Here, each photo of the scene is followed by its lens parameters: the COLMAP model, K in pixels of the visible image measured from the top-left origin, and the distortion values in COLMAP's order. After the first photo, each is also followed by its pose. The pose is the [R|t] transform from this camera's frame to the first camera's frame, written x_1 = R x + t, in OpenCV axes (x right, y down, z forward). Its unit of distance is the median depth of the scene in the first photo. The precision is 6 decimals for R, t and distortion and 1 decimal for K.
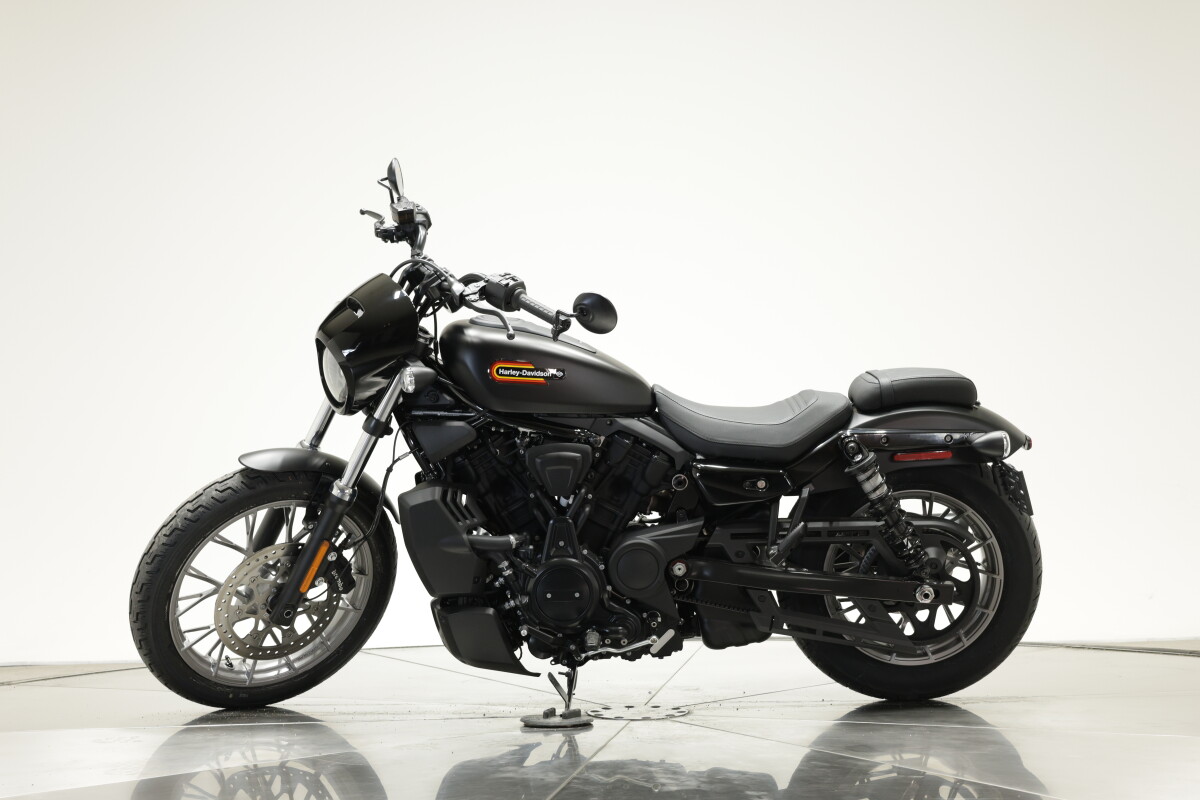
lens RADIAL K [[1618.5, 0, 600.0], [0, 1618.5, 400.0], [0, 0, 1]] dist [-0.016004, -0.042735]
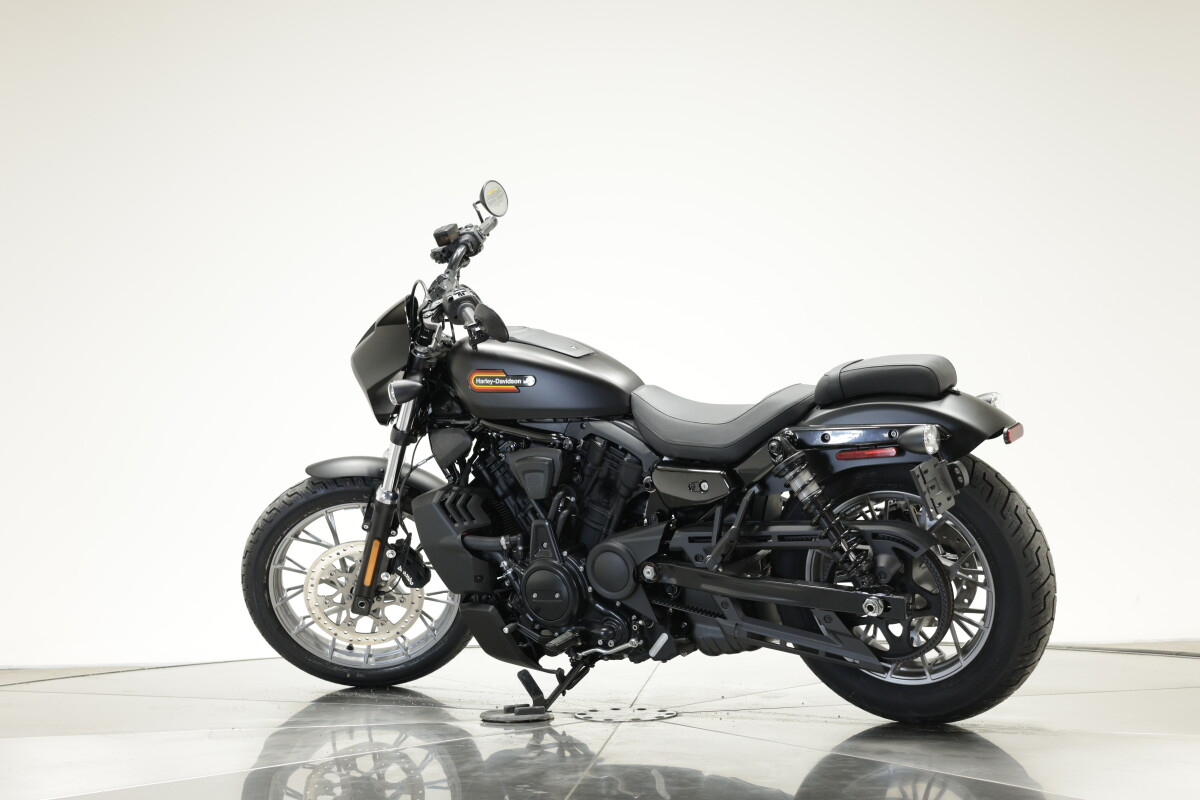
lens RADIAL K [[1618.5, 0, 600.0], [0, 1618.5, 400.0], [0, 0, 1]] dist [-0.016004, -0.042735]
pose [[0.836082, -0.036033, -0.547419, 0.566306], [0.040613, 0.999168, -0.003740, 0.001848], [0.547099, -0.019105, 0.836850, 0.158644]]
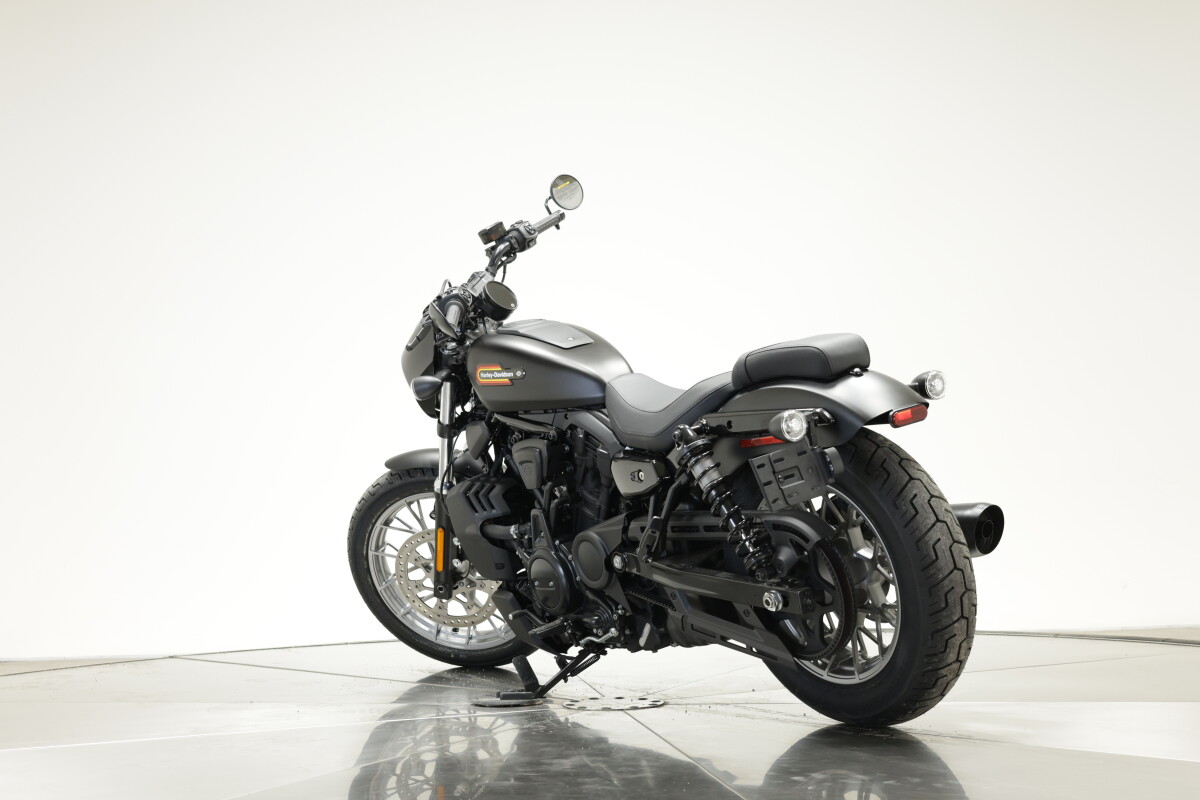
lens RADIAL K [[1618.5, 0, 600.0], [0, 1618.5, 400.0], [0, 0, 1]] dist [-0.016004, -0.042735]
pose [[0.574027, -0.049302, -0.817351, 0.848617], [0.071013, 0.997422, -0.010291, 0.015465], [0.815751, -0.052135, 0.576048, 0.427719]]
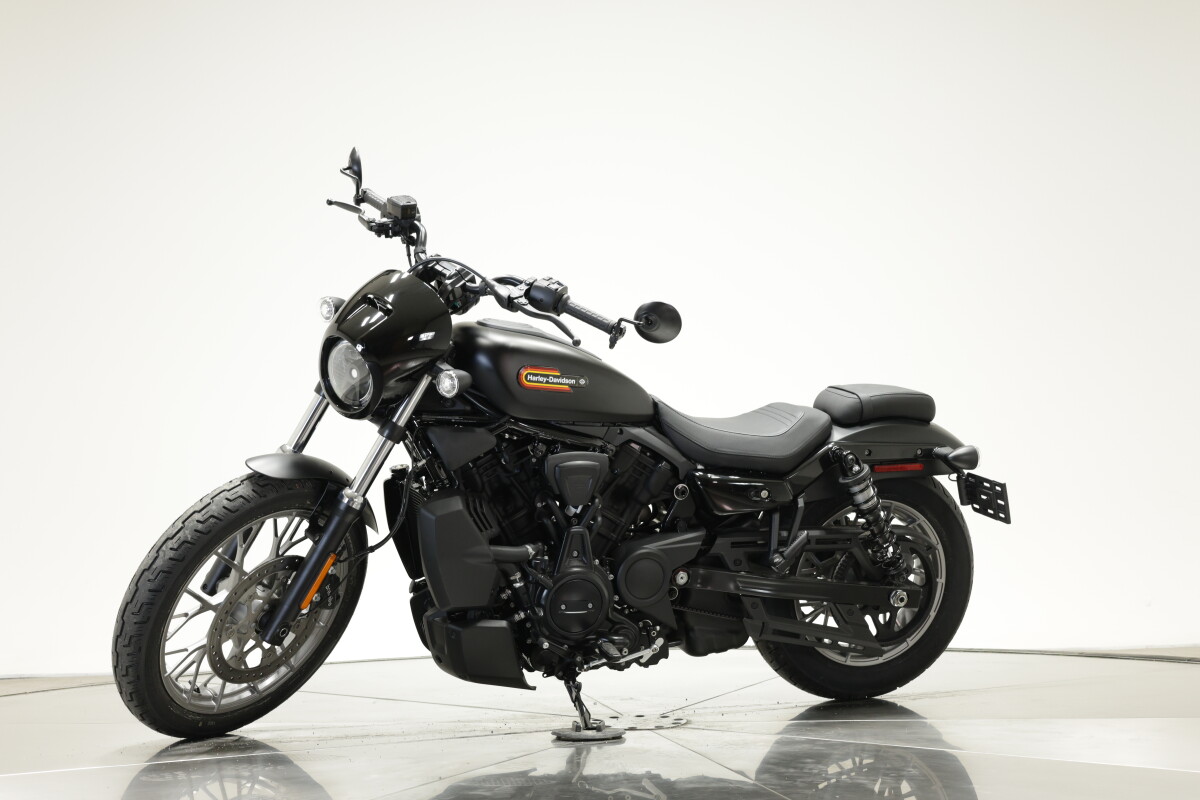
lens RADIAL K [[1618.5, 0, 600.0], [0, 1618.5, 400.0], [0, 0, 1]] dist [-0.016004, -0.042735]
pose [[0.939034, 0.022776, 0.343069, -0.345876], [-0.021746, 0.999740, -0.006849, 0.001630], [-0.343136, -0.001029, 0.939285, 0.069933]]
